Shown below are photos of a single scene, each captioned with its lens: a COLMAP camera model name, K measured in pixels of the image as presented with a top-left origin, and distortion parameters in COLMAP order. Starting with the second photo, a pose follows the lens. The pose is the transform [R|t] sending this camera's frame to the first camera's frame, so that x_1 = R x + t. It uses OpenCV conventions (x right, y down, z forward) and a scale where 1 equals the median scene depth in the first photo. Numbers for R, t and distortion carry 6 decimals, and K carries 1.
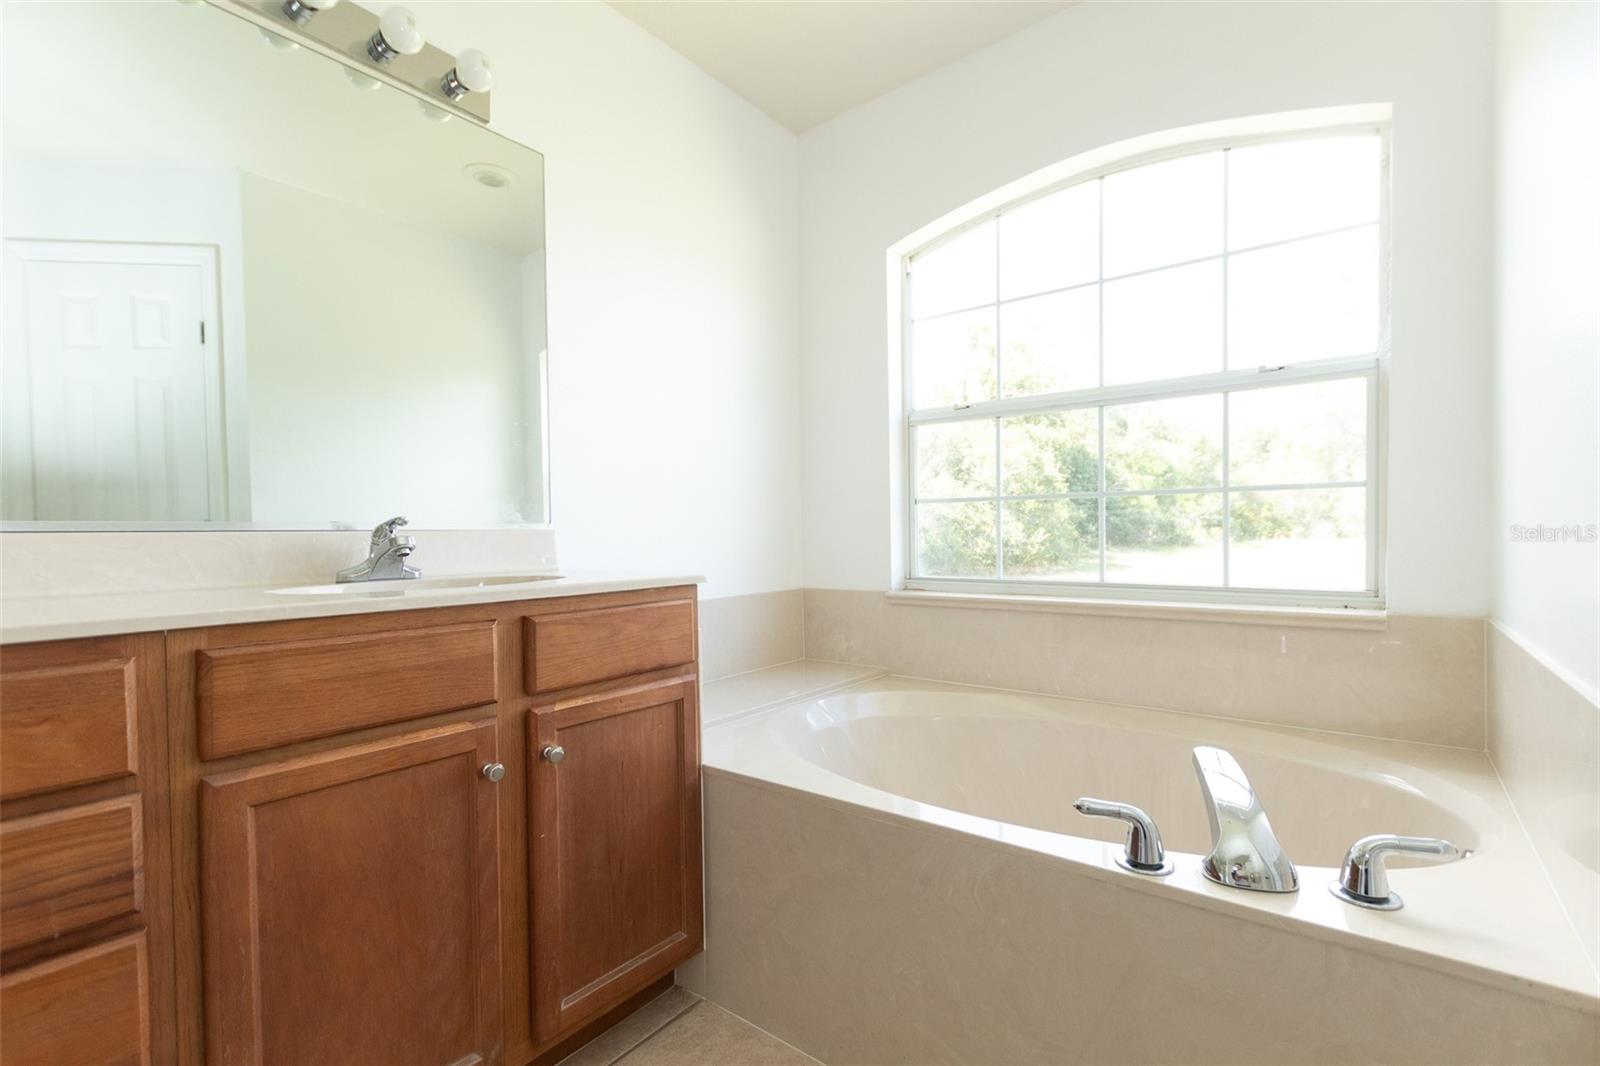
lens RADIAL K [[725.0, 0, 797.7], [0, 725.0, 531.1], [0, 0, 1]] dist [0.009730, -0.003511]
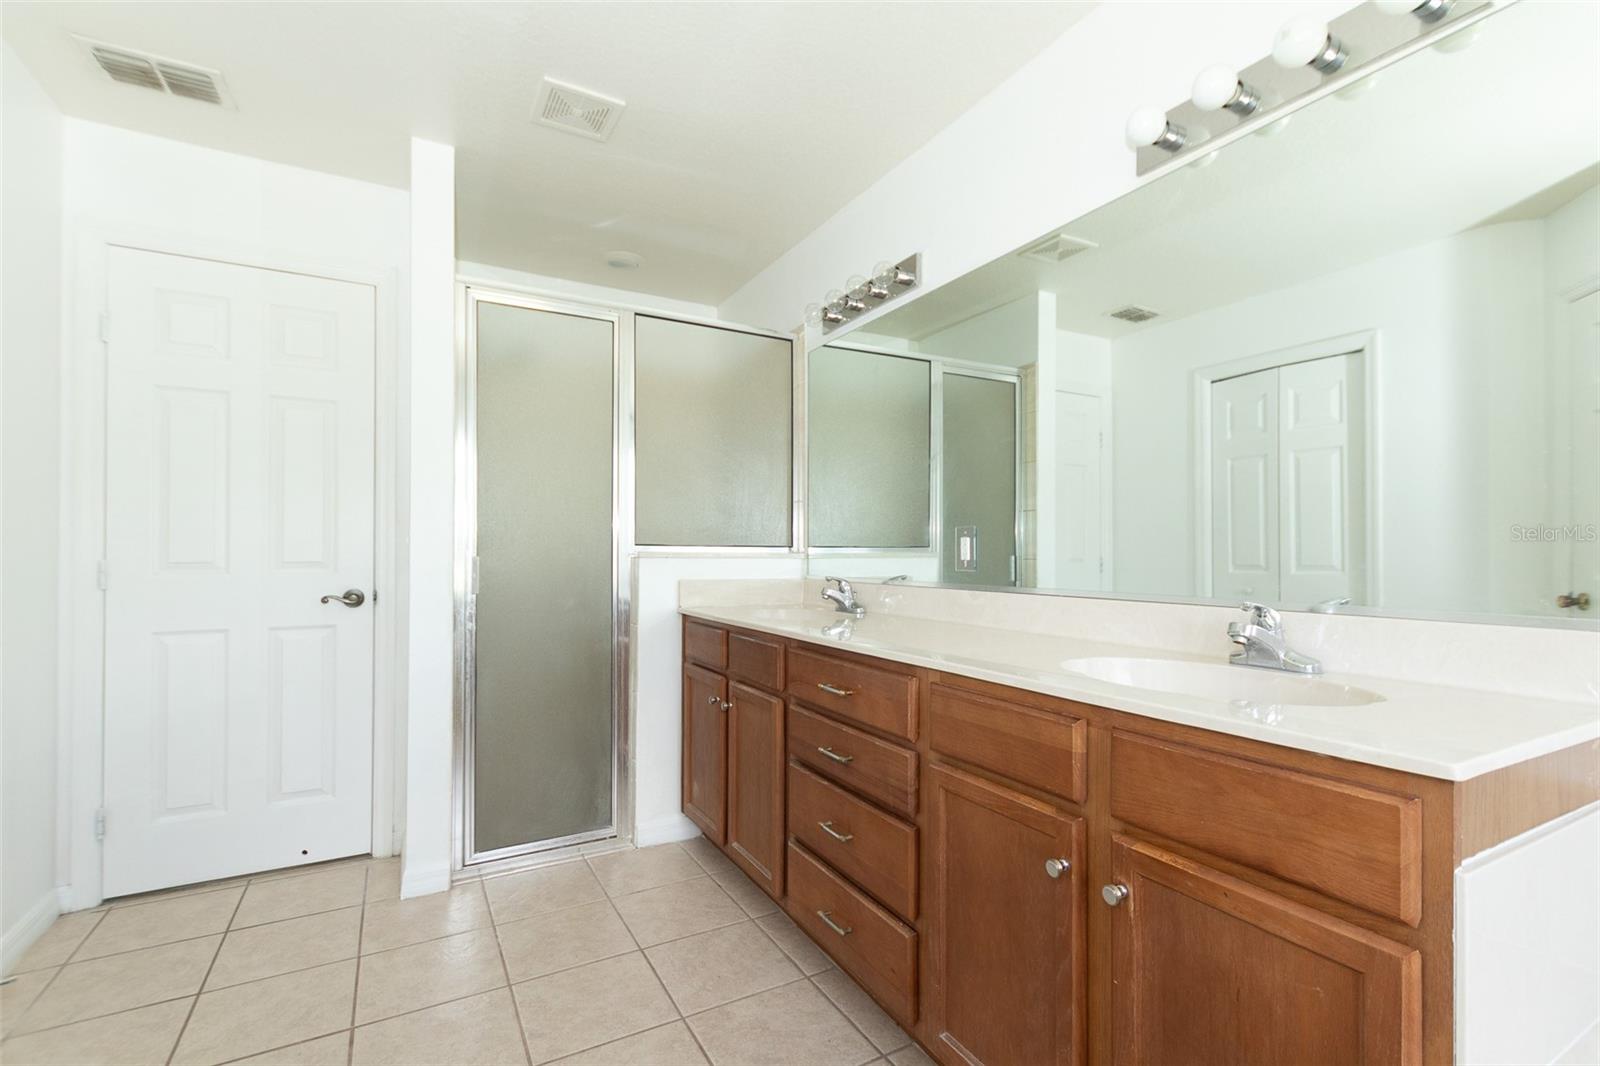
lens RADIAL K [[725.0, 0, 820.6], [0, 725.0, 556.2], [0, 0, 1]] dist [0.009730, -0.003511]
pose [[-0.367686, 0.004992, -0.929937, 0.492486], [-0.005039, 0.999960, 0.007360, -0.081861], [0.929936, 0.007392, -0.367646, 0.821313]]
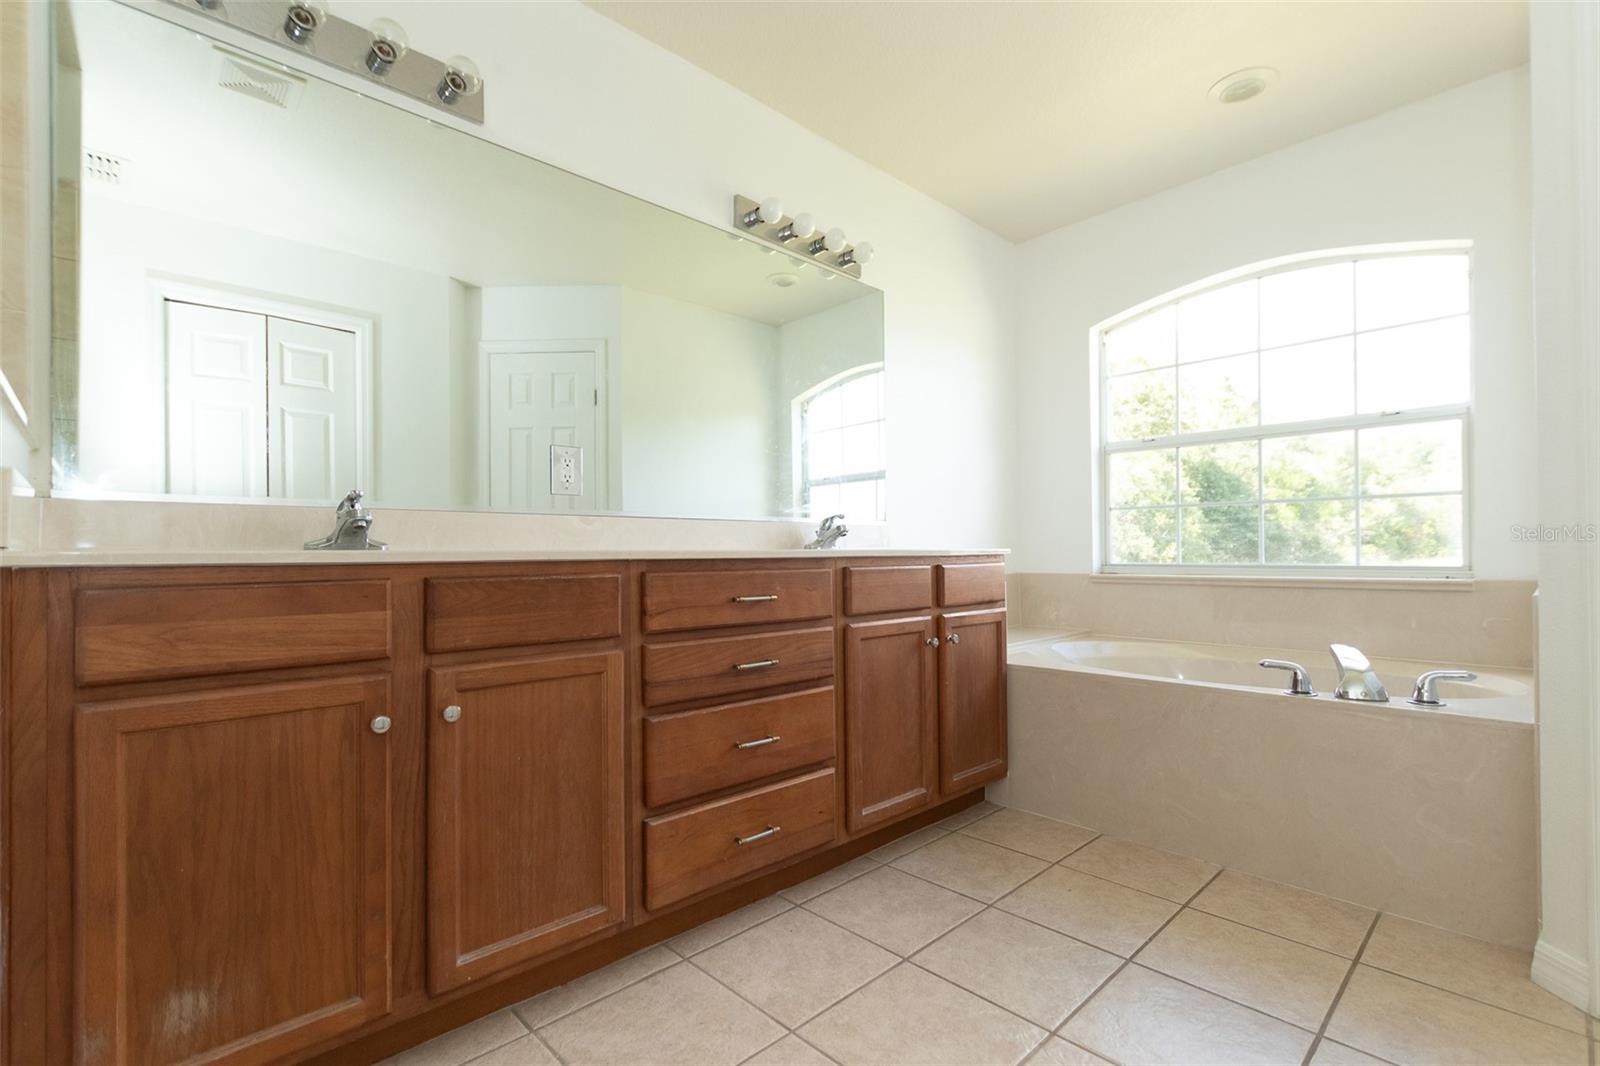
lens RADIAL K [[725.0, 0, 793.9], [0, 725.0, 535.5], [0, 0, 1]] dist [0.009730, -0.003511]
pose [[0.989267, 0.001043, -0.146116, -0.388709], [-0.003778, 0.999823, -0.018440, 0.063352], [0.146071, 0.018794, 0.989096, -0.755478]]
